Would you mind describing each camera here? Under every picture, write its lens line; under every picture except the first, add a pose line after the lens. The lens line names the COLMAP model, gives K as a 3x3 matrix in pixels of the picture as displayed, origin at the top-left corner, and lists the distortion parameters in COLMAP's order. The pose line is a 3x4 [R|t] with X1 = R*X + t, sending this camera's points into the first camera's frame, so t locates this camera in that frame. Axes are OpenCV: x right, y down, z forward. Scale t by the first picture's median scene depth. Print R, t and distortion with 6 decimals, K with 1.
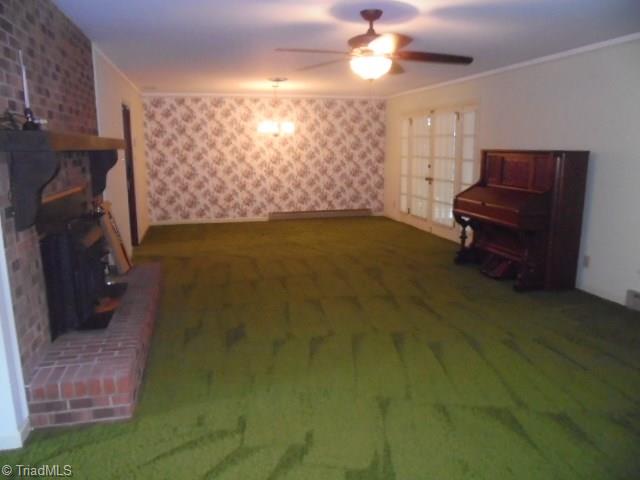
lens RADIAL K [[485.1, 0, 320.0], [0, 485.1, 240.0], [0, 0, 1]] dist [-0.120463, 0.081253]
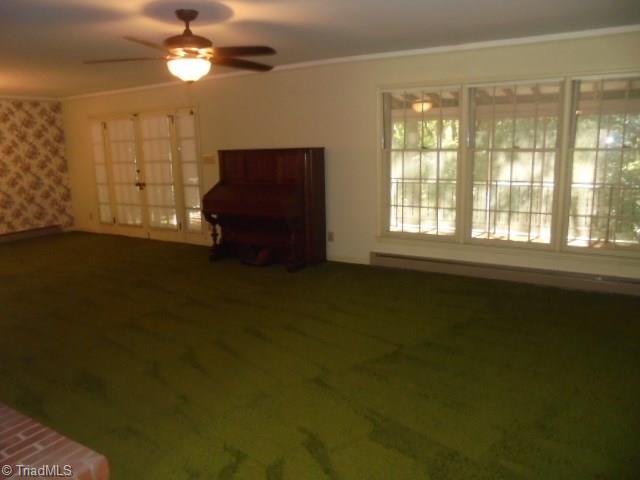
lens RADIAL K [[485.1, 0, 320.0], [0, 485.1, 240.0], [0, 0, 1]] dist [-0.120463, 0.081253]
pose [[0.708880, -0.153112, 0.688509, -0.193698], [0.157241, 0.985894, 0.057351, -0.013887], [-0.687578, 0.067607, 0.722956, 0.062099]]
